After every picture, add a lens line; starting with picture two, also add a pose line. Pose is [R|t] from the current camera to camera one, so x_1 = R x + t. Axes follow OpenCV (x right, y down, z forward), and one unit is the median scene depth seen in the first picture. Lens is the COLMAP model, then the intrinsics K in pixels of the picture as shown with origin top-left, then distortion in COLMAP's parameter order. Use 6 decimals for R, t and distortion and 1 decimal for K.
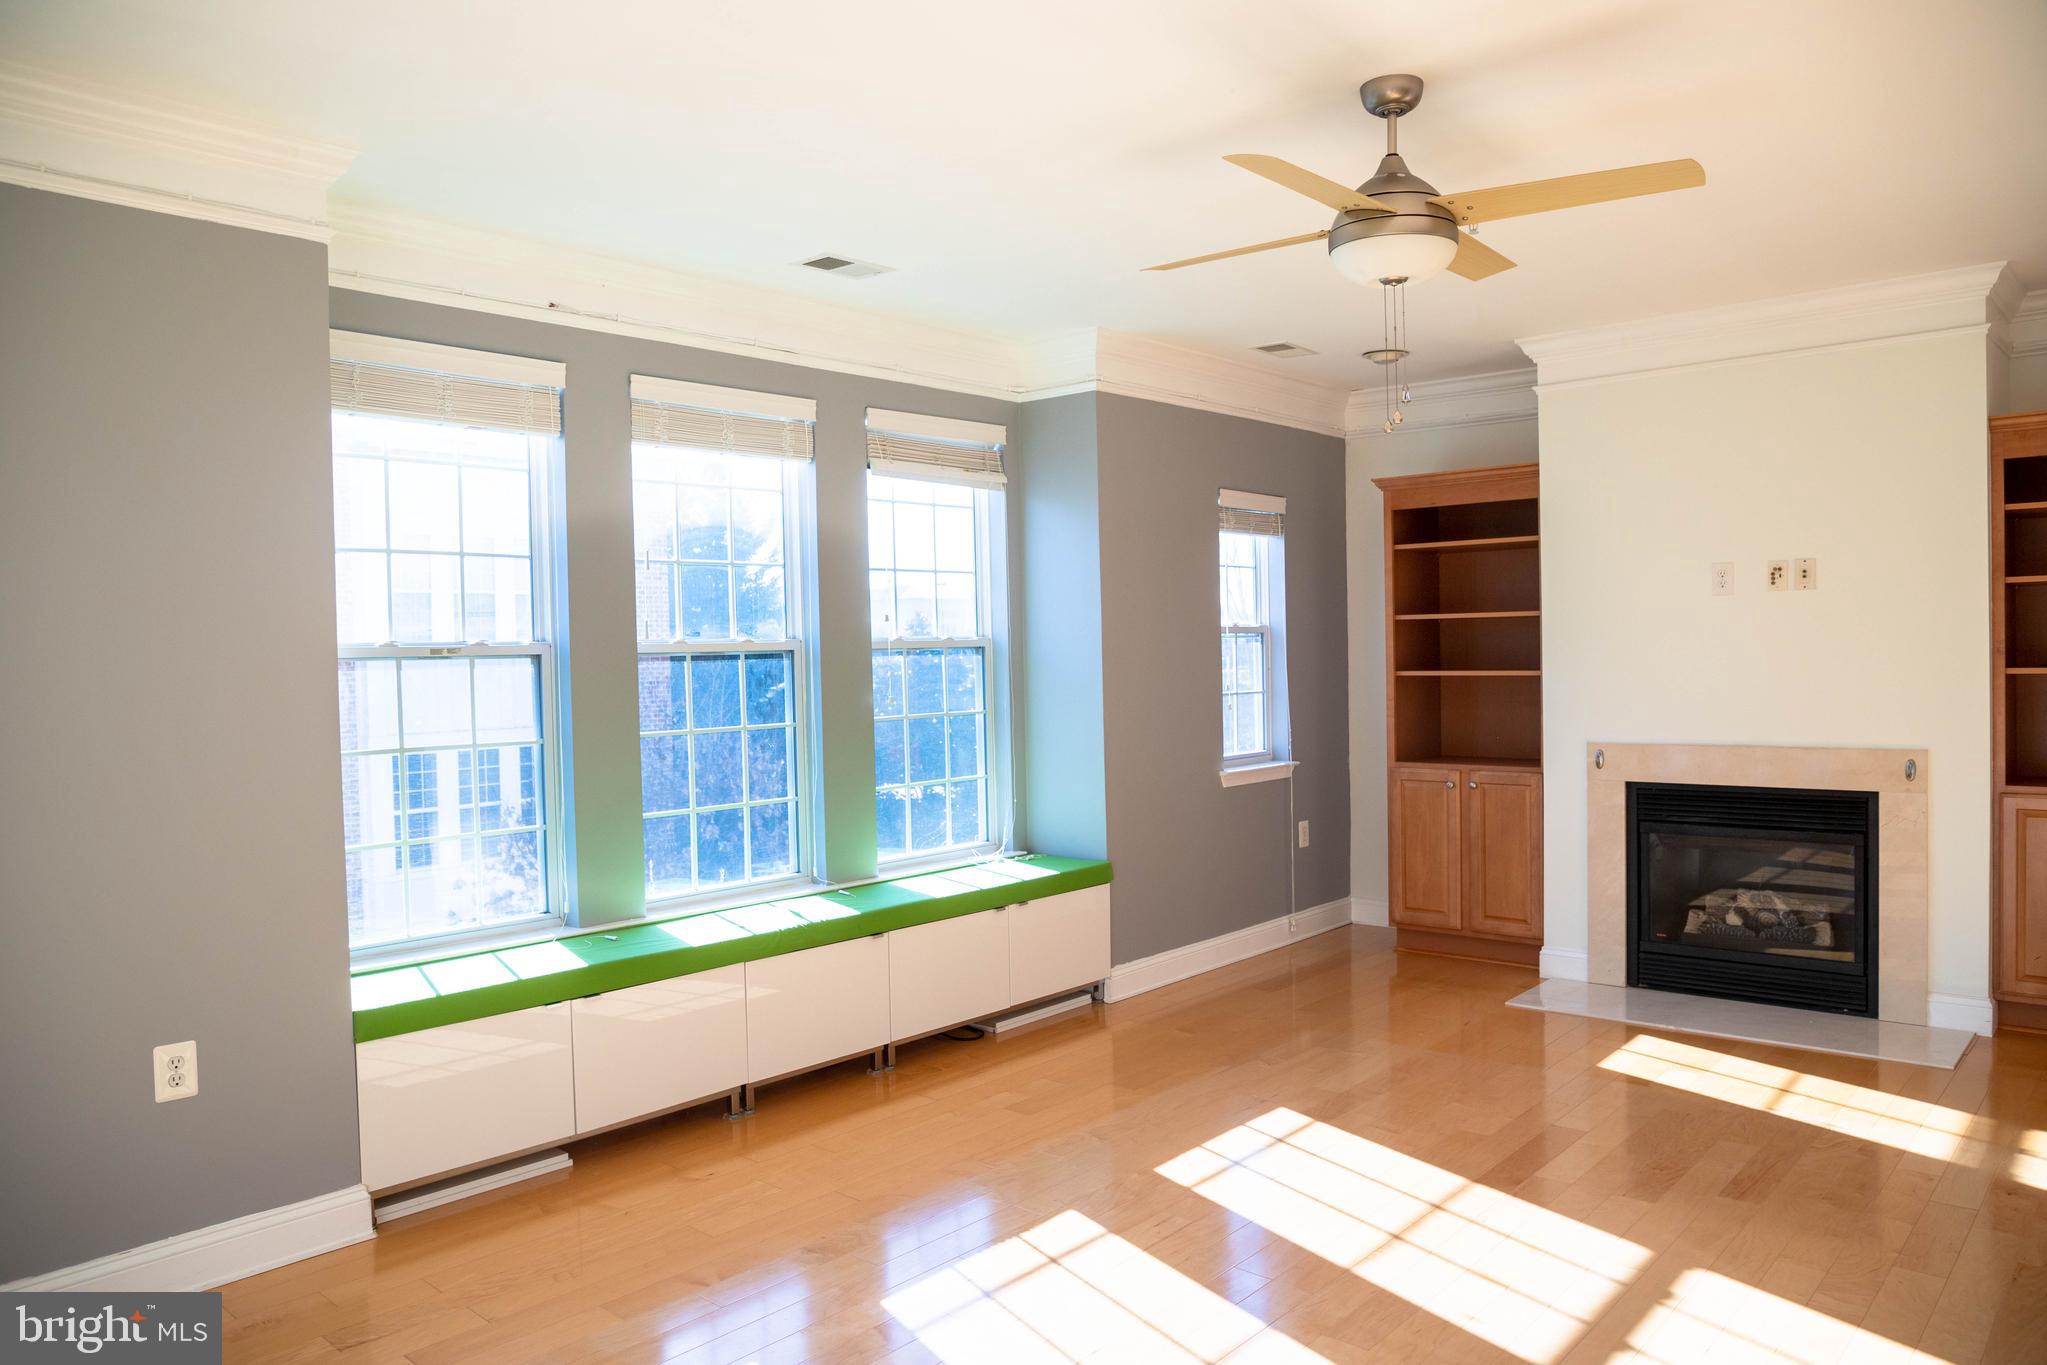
lens RADIAL K [[1374.3, 0, 1029.7], [0, 1374.3, 683.1], [0, 0, 1]] dist [-0.002988, 0.002521]
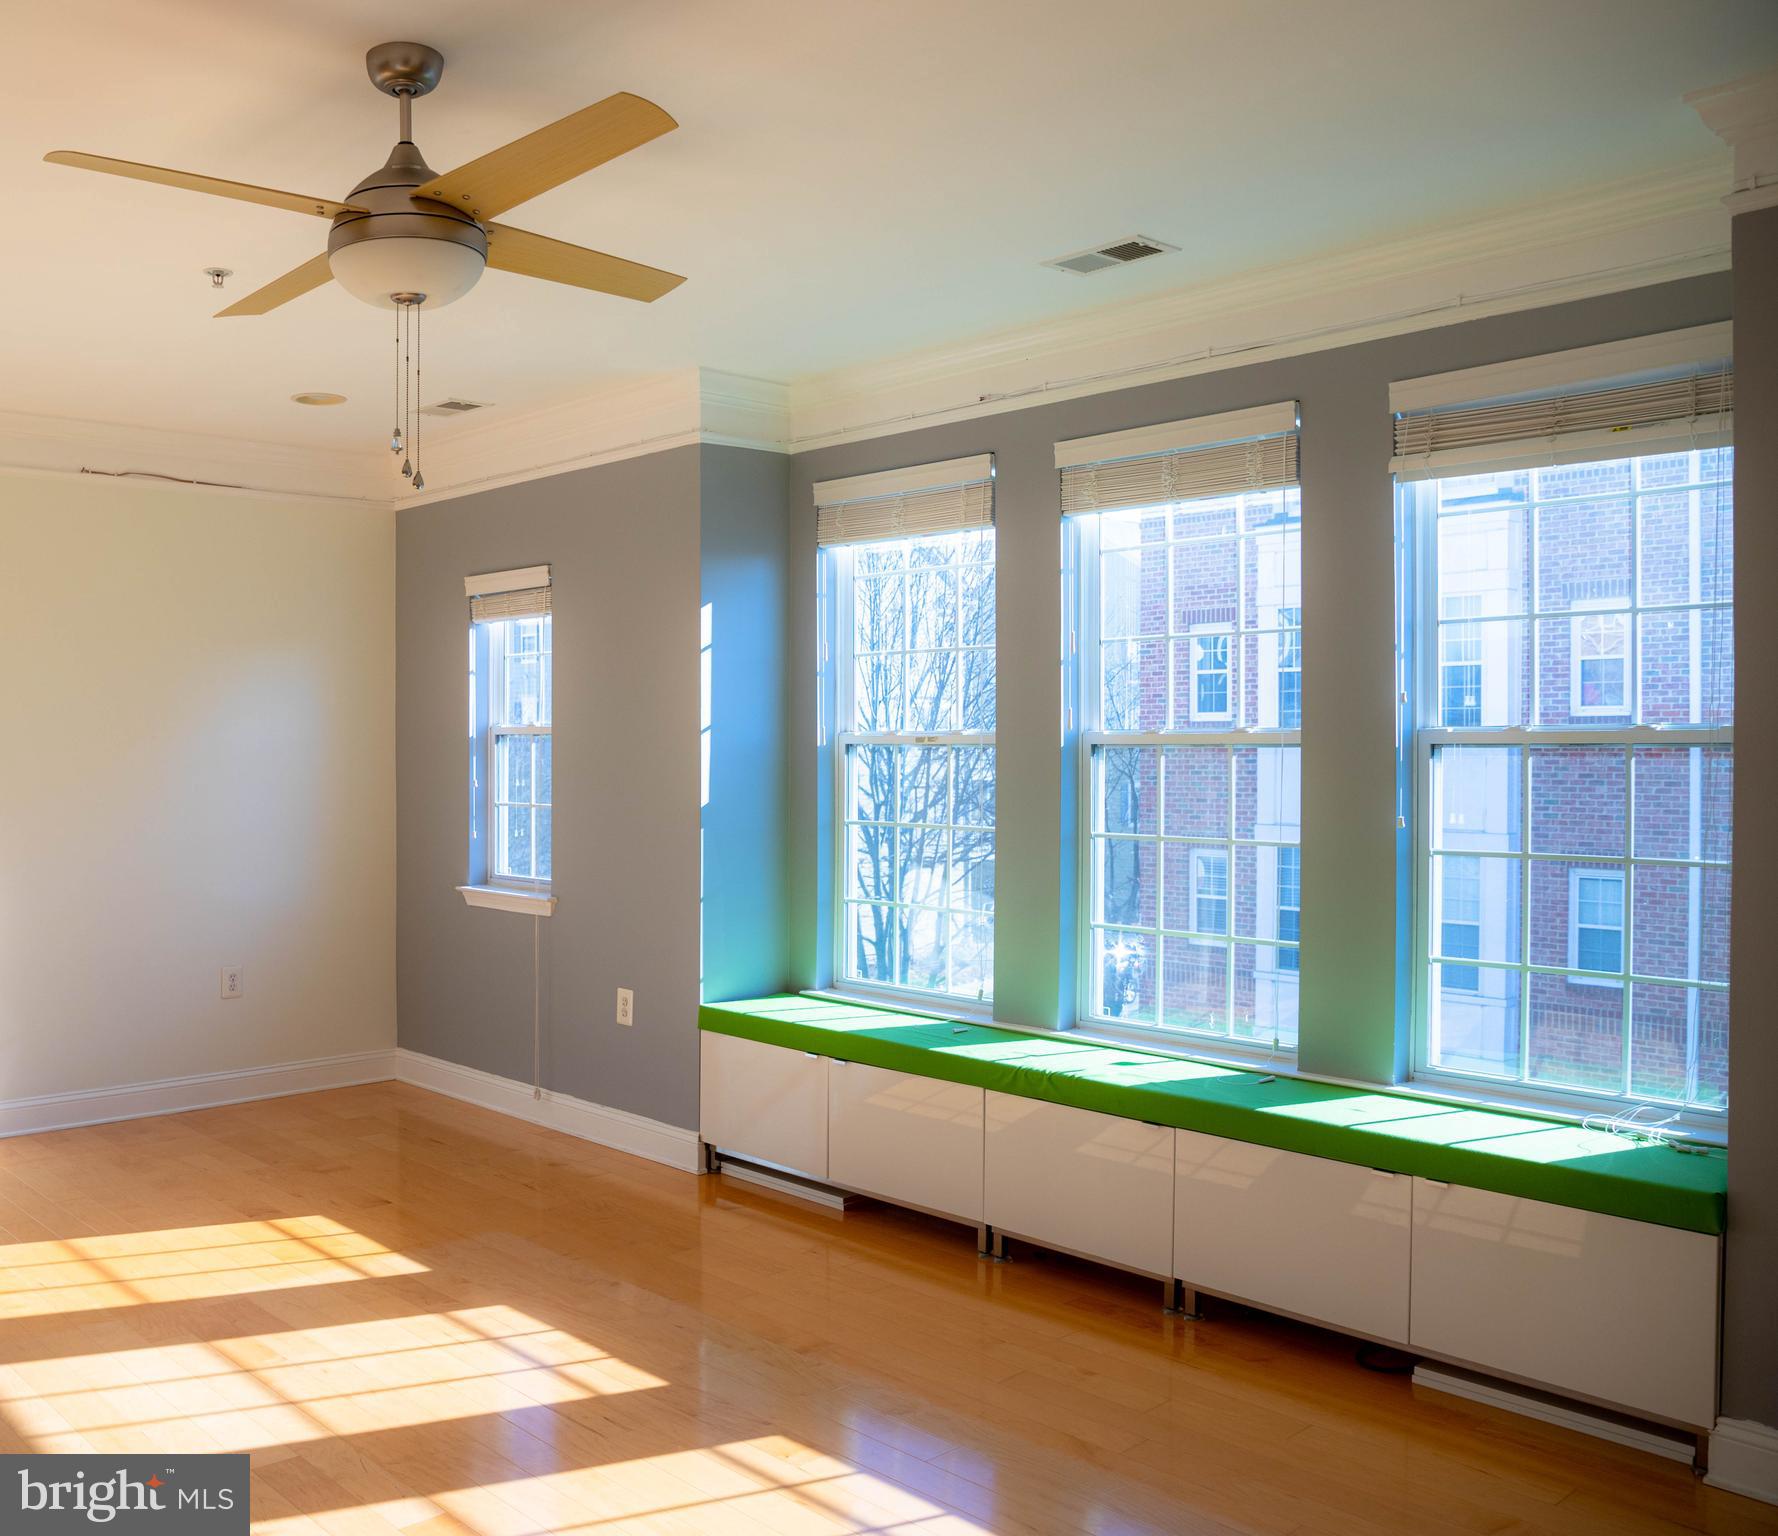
lens RADIAL K [[1802.1, 0, 887.6], [0, 1802.1, 761.6], [0, 0, 1]] dist [-0.011626, 0.000000]
pose [[-0.085008, 0.029597, -0.995941, 1.085645], [-0.028146, 0.999089, 0.032092, -0.053487], [0.995983, 0.030760, -0.084098, 1.153530]]
